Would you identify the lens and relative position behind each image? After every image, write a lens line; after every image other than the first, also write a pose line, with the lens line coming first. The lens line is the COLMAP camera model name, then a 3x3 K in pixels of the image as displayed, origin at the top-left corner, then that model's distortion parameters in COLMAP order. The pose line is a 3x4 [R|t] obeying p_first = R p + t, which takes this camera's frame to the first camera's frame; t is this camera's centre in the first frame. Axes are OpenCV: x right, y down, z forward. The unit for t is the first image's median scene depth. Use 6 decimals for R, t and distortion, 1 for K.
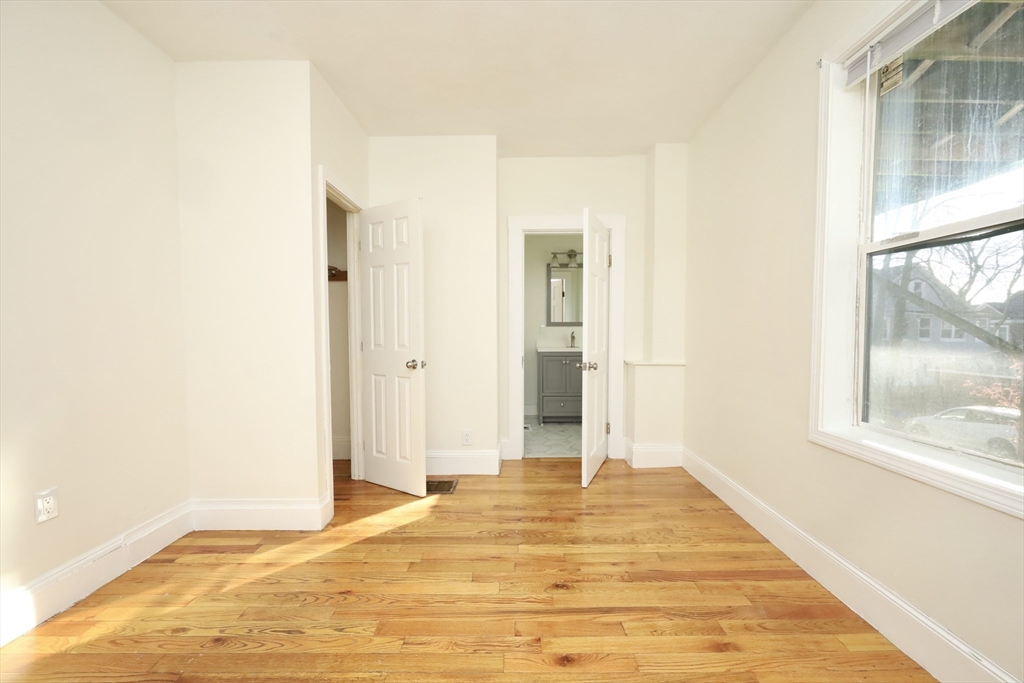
lens RADIAL K [[411.6, 0, 515.1], [0, 411.6, 344.8], [0, 0, 1]] dist [-0.000771, 0.000134]
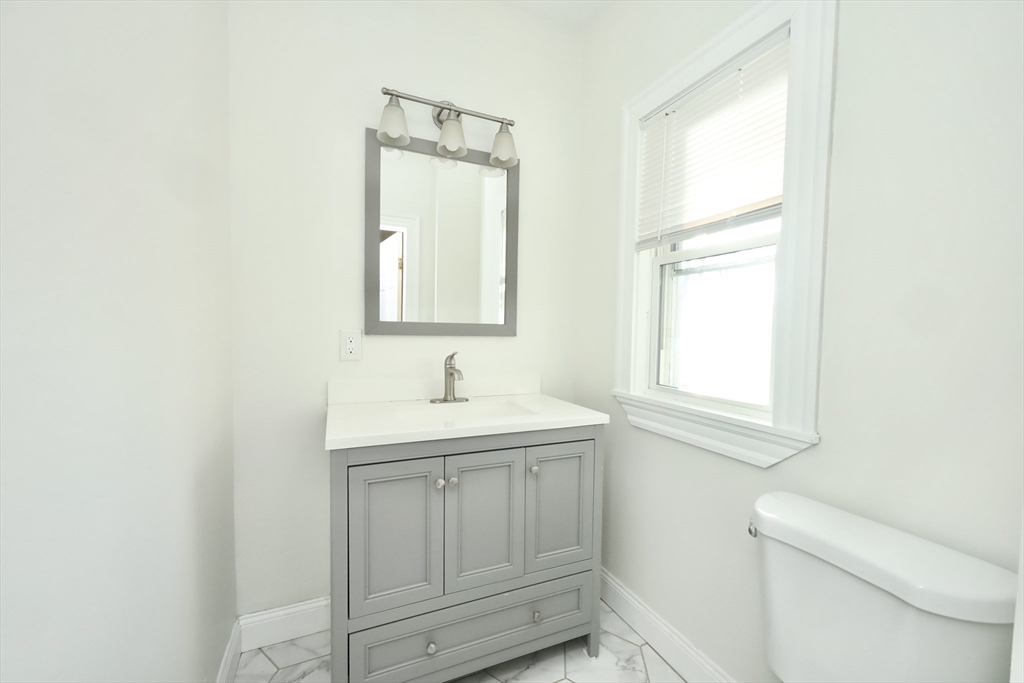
lens RADIAL K [[411.6, 0, 515.1], [0, 411.6, 344.8], [0, 0, 1]] dist [-0.000771, 0.000134]
pose [[0.909748, -0.000749, 0.415160, 0.051891], [-0.003375, 0.999952, 0.009199, -0.042021], [-0.415147, -0.009770, 0.909702, 0.683626]]
